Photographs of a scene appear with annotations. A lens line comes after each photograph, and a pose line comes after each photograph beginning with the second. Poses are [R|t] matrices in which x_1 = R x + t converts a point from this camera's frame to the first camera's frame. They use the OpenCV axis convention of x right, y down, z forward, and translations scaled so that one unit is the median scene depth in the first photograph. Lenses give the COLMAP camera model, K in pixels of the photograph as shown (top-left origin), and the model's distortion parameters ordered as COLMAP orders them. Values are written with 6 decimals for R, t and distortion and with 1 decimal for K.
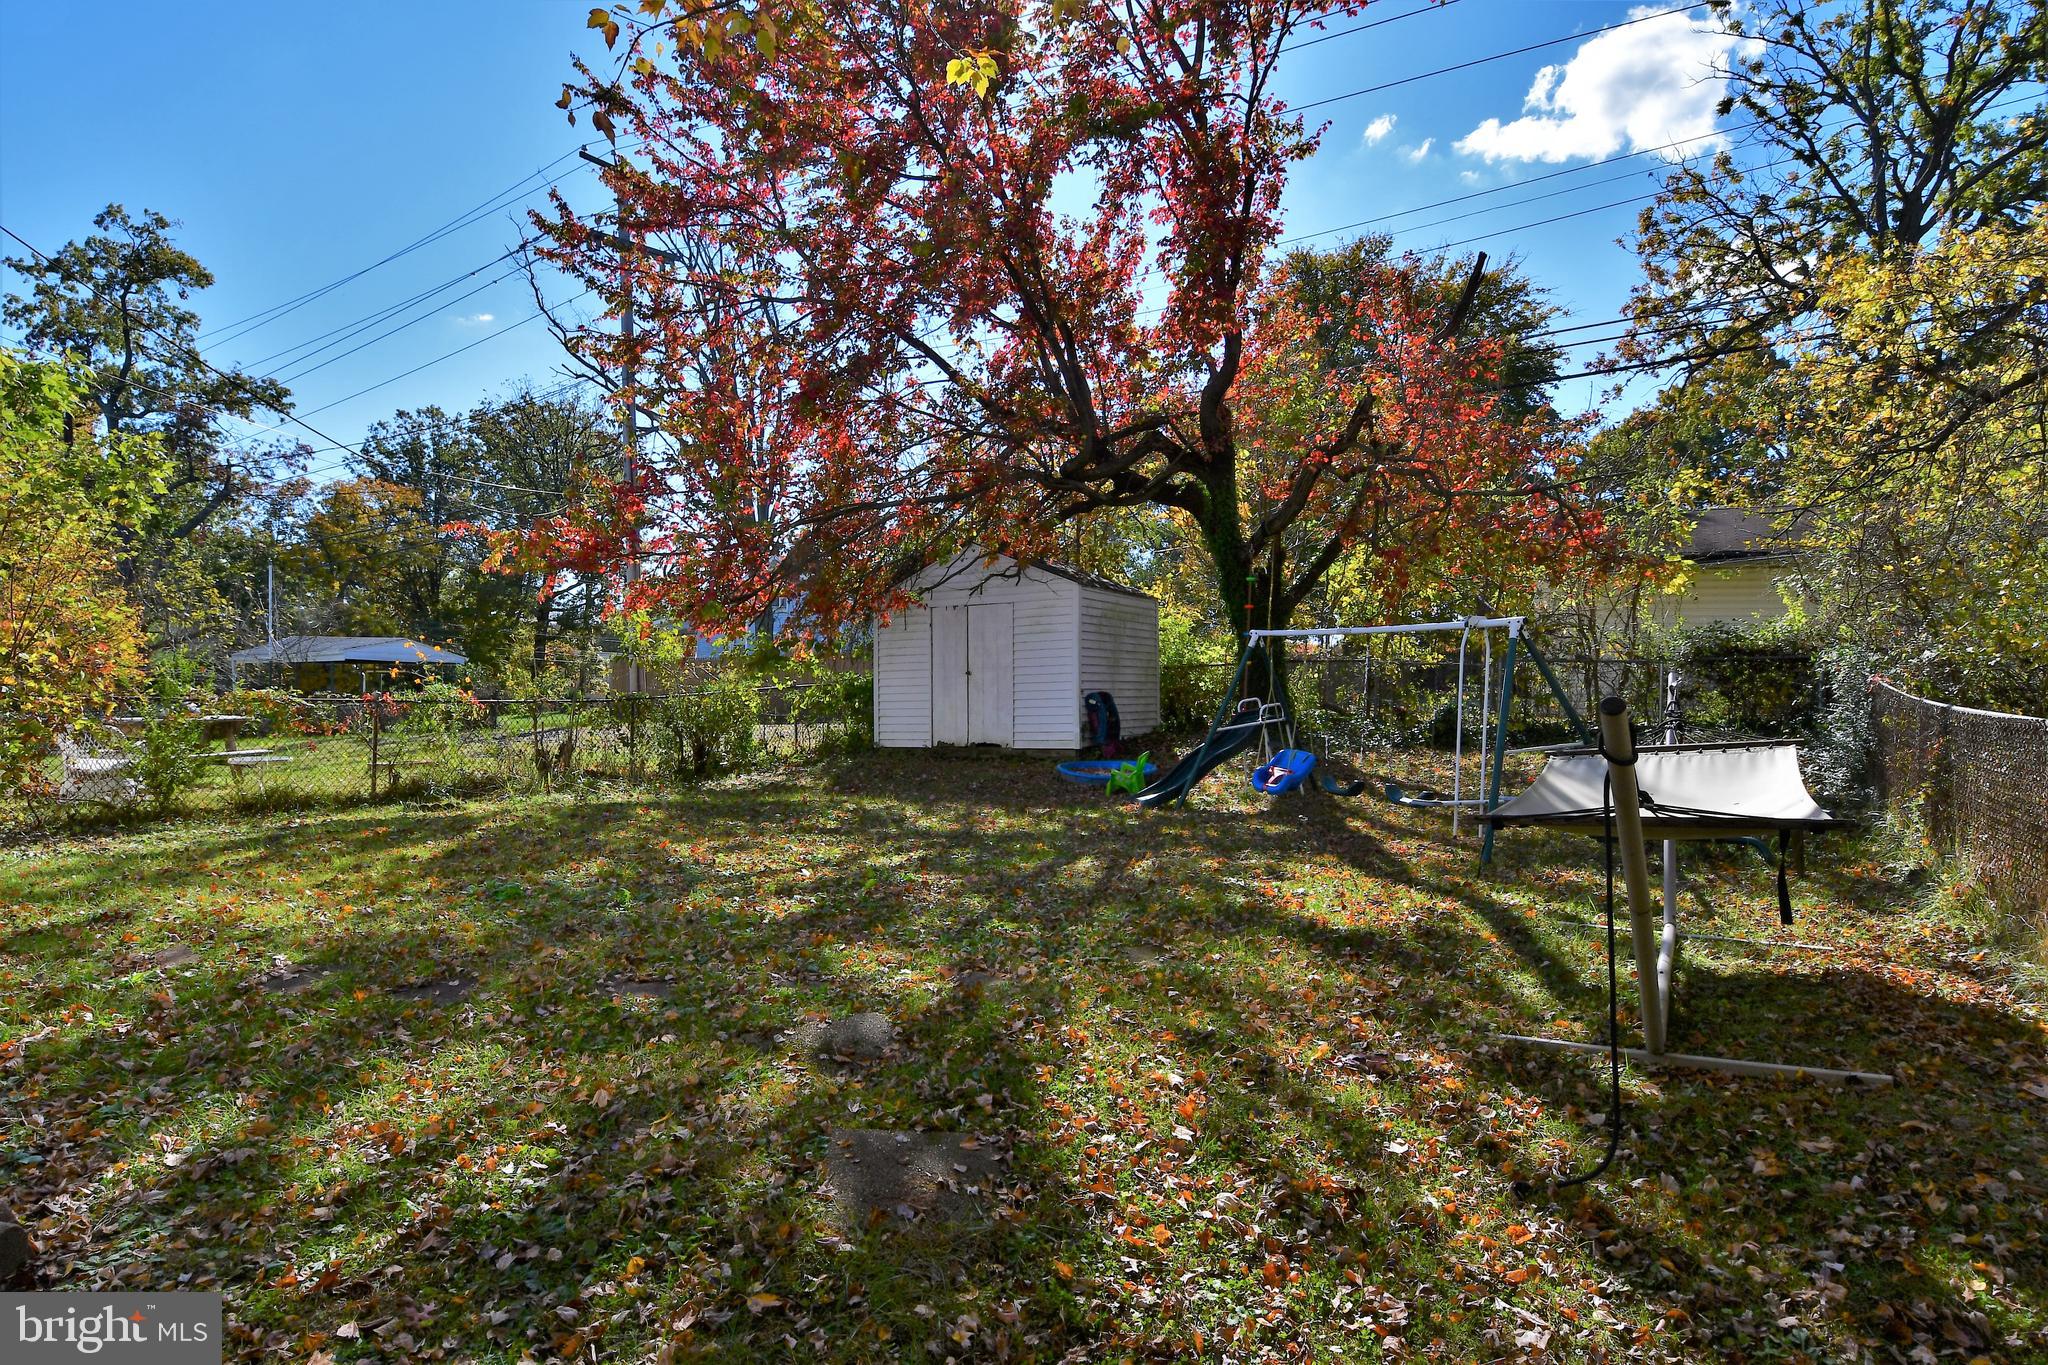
lens RADIAL K [[1102.8, 0, 989.7], [0, 1102.8, 680.2], [0, 0, 1]] dist [0.046083, -0.049894]
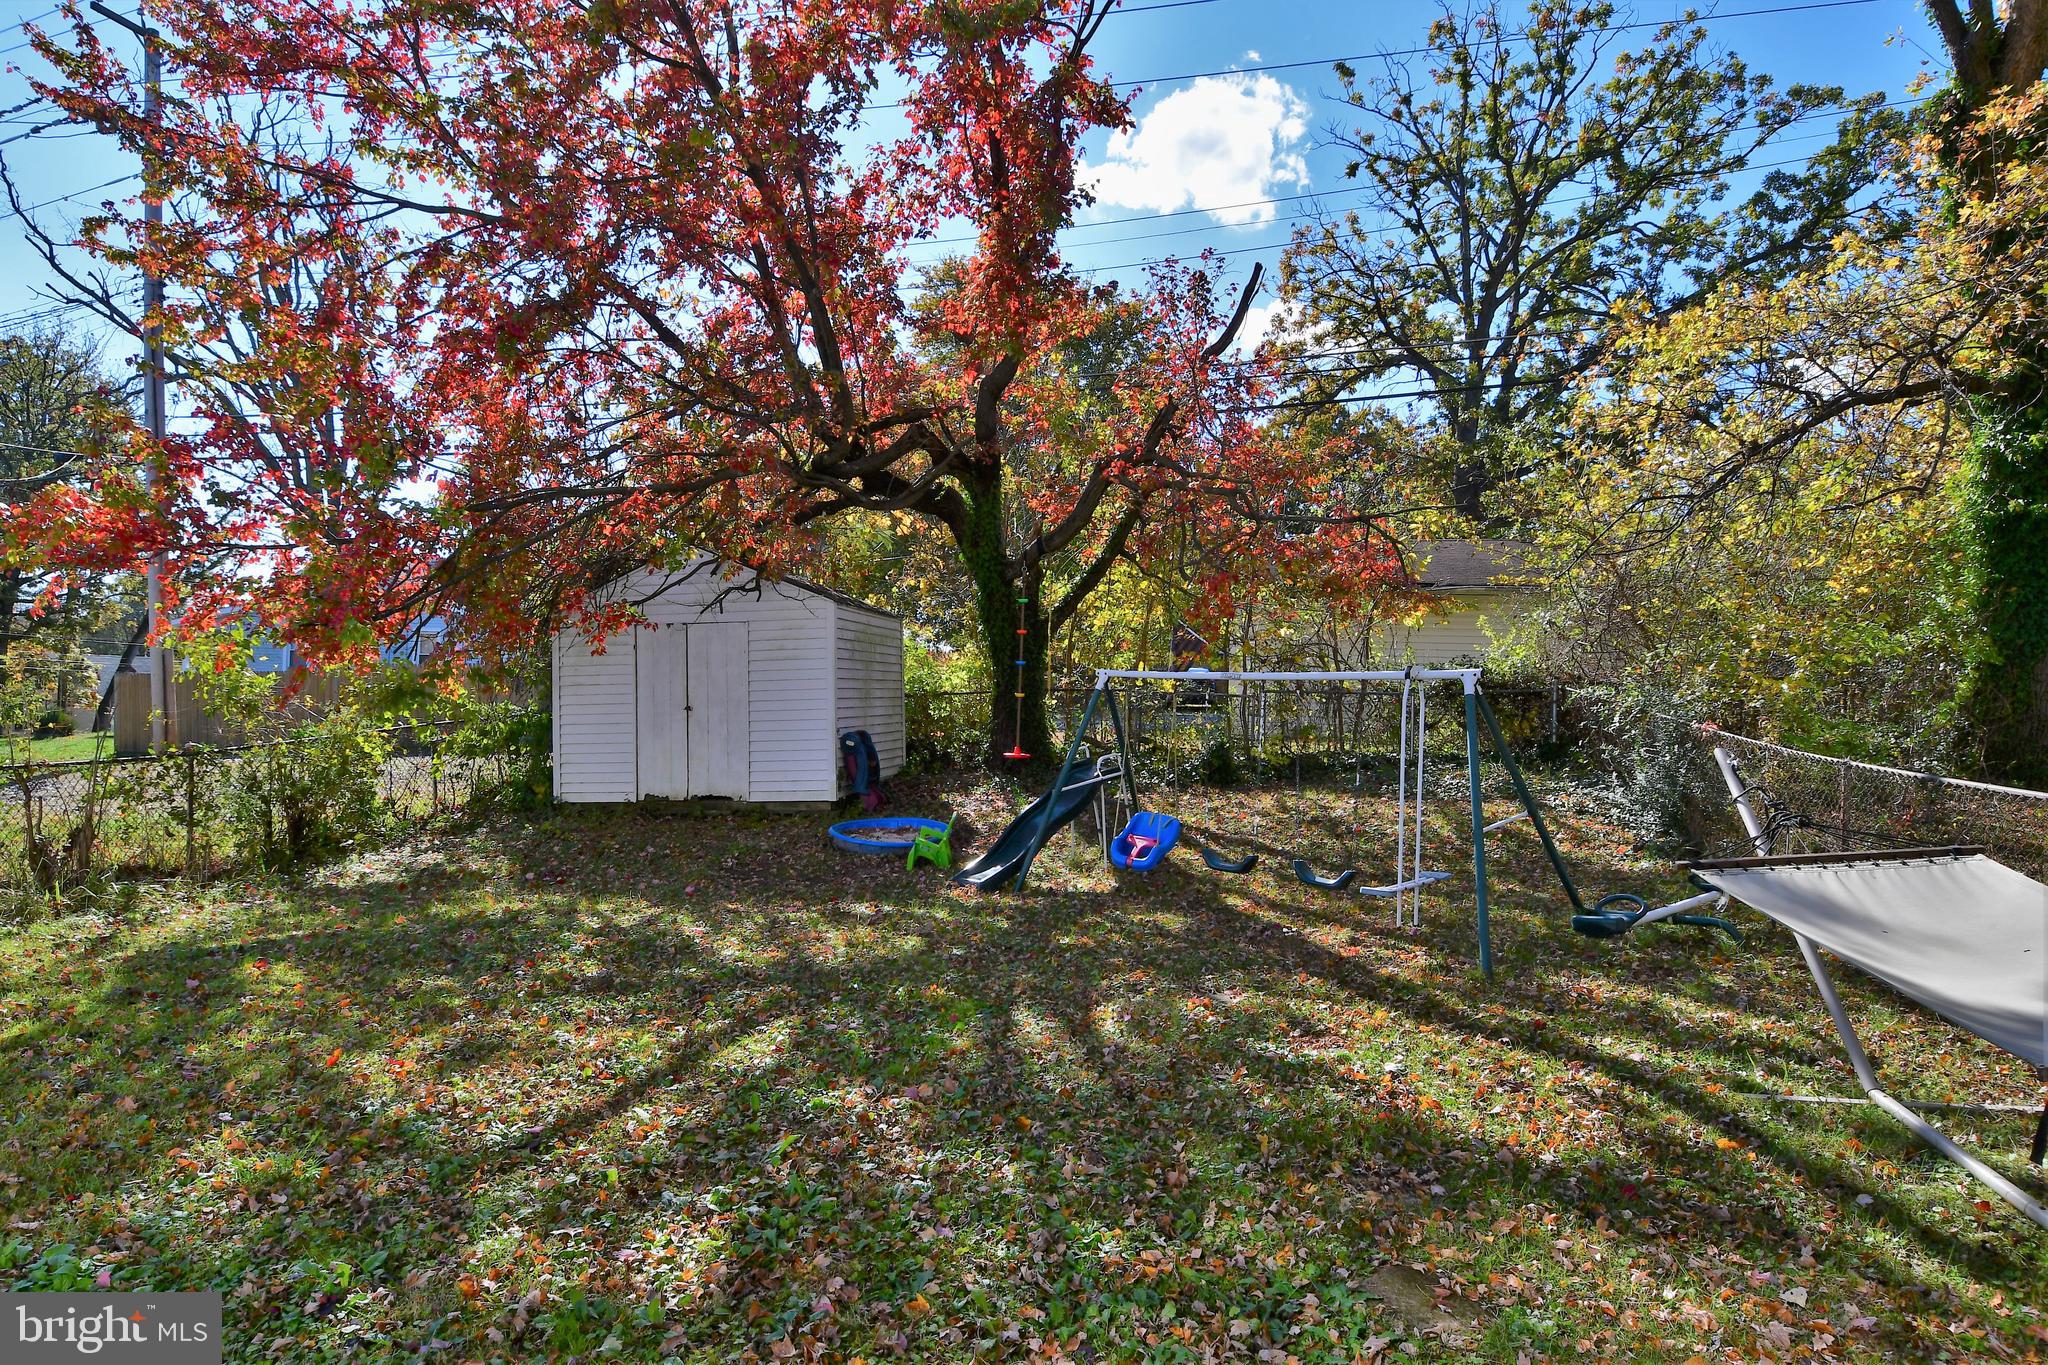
lens RADIAL K [[1102.8, 0, 989.7], [0, 1102.8, 680.2], [0, 0, 1]] dist [0.046083, -0.049894]
pose [[0.940215, -0.001971, 0.340575, -0.084573], [0.002667, 0.999995, -0.001574, -0.024391], [-0.340571, 0.002388, 0.940216, 0.166130]]
